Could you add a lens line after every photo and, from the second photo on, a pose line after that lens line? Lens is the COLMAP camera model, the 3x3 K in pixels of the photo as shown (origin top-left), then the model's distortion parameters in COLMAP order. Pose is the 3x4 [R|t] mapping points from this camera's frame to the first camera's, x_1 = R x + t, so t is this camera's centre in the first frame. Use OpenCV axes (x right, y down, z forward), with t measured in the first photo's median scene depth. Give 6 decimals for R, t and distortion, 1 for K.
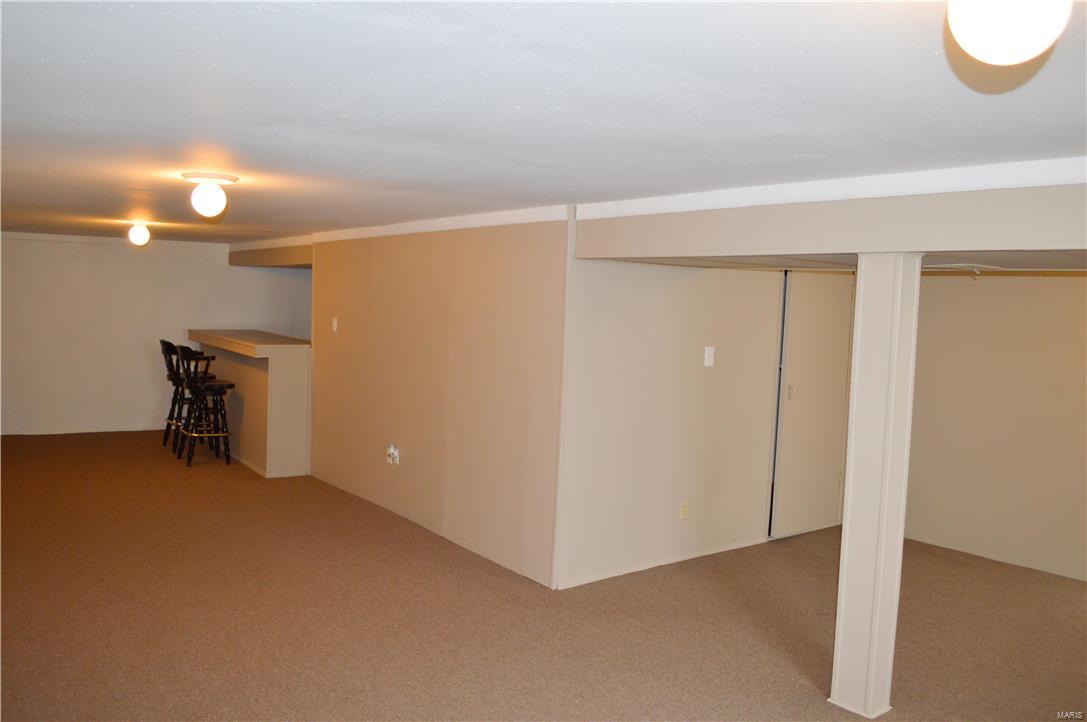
lens RADIAL K [[865.5, 0, 547.4], [0, 865.5, 359.0], [0, 0, 1]] dist [-0.081876, 0.008064]
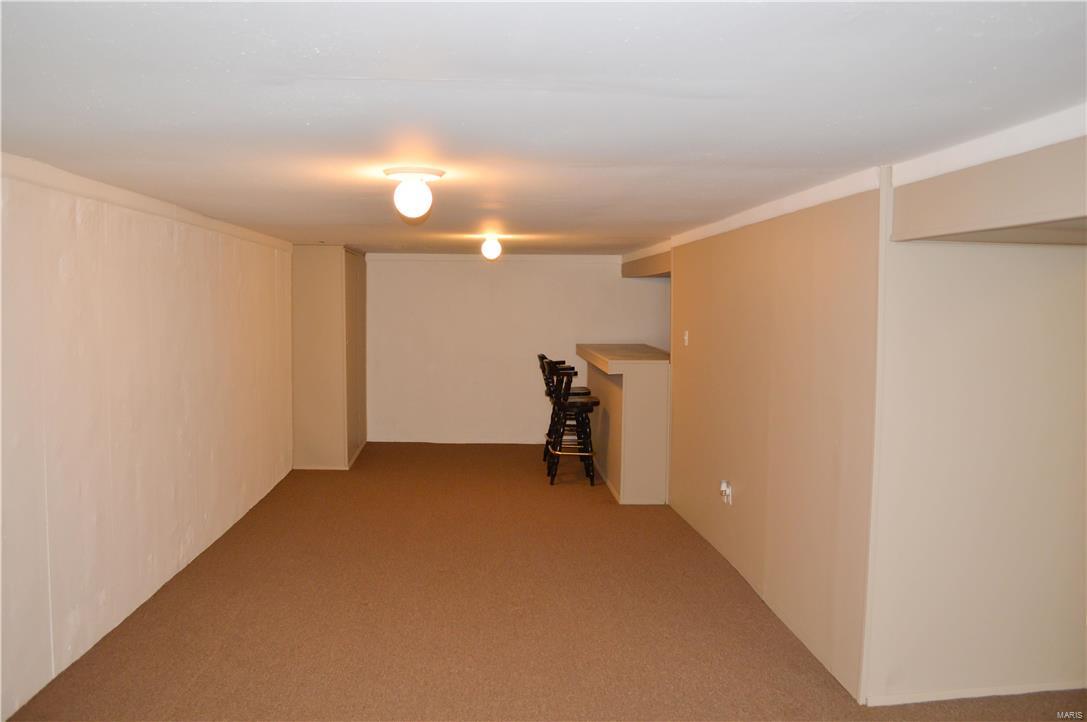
lens RADIAL K [[865.5, 0, 547.4], [0, 865.5, 359.0], [0, 0, 1]] dist [-0.081876, 0.008064]
pose [[0.843707, 0.002336, -0.536799, 0.173806], [-0.010377, 0.999875, -0.011958, -0.009741], [0.536703, 0.015659, 0.843626, 0.275393]]
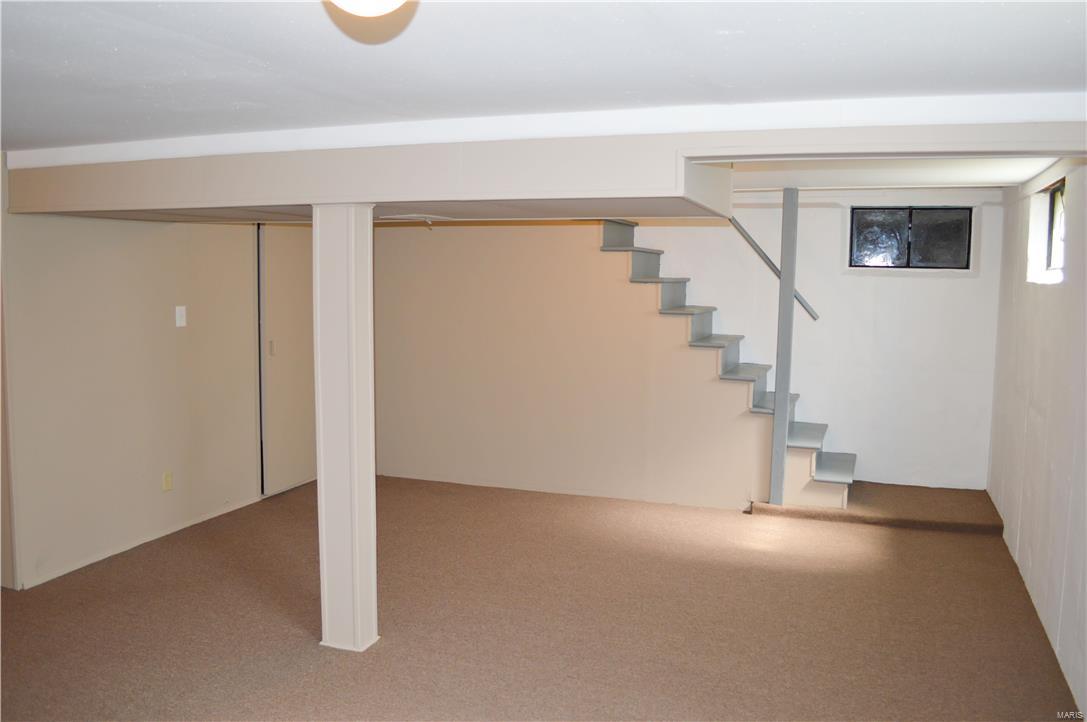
lens RADIAL K [[865.5, 0, 547.4], [0, 865.5, 359.0], [0, 0, 1]] dist [-0.081876, 0.008064]
pose [[0.843503, -0.082080, 0.530816, 0.032007], [0.054817, 0.996250, 0.066943, 0.004144], [-0.534320, -0.027369, 0.844839, -0.007322]]
